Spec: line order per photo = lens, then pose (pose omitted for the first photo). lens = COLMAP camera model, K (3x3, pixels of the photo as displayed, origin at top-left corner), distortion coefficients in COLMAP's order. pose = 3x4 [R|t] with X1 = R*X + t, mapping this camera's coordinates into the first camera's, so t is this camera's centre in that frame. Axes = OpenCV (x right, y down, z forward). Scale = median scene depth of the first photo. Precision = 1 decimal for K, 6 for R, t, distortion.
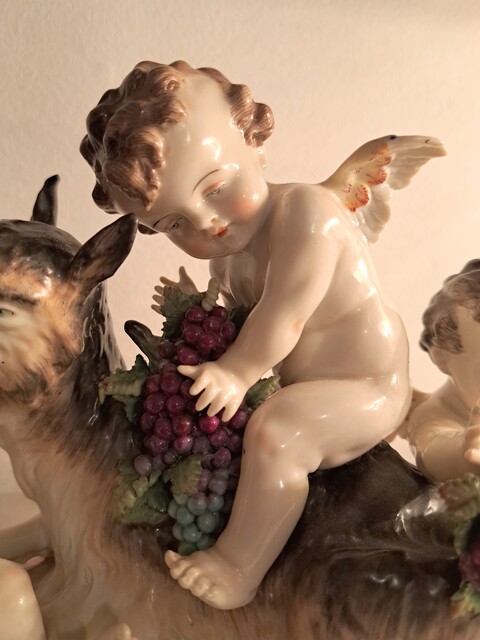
lens RADIAL K [[521.1, 0, 240.0], [0, 521.1, 320.0], [0, 0, 1]] dist [0.008881, -0.070730]
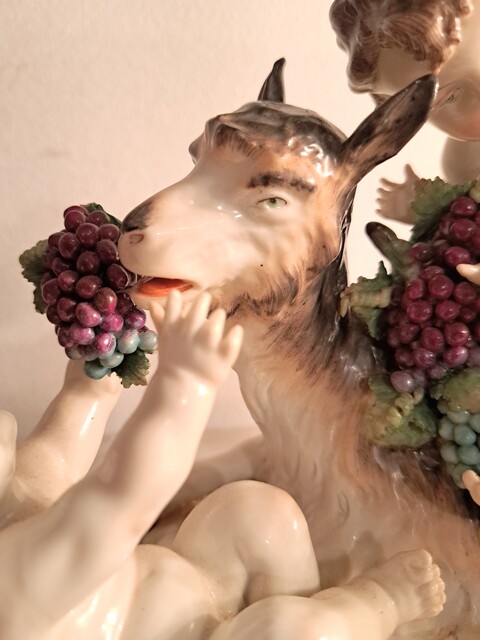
lens RADIAL K [[521.1, 0, 240.0], [0, 521.1, 320.0], [0, 0, 1]] dist [0.008881, -0.070730]
pose [[0.992998, -0.021204, -0.116215, -0.362694], [0.031054, 0.996014, 0.083611, 0.092535], [0.113979, -0.086634, 0.989699, 0.099622]]
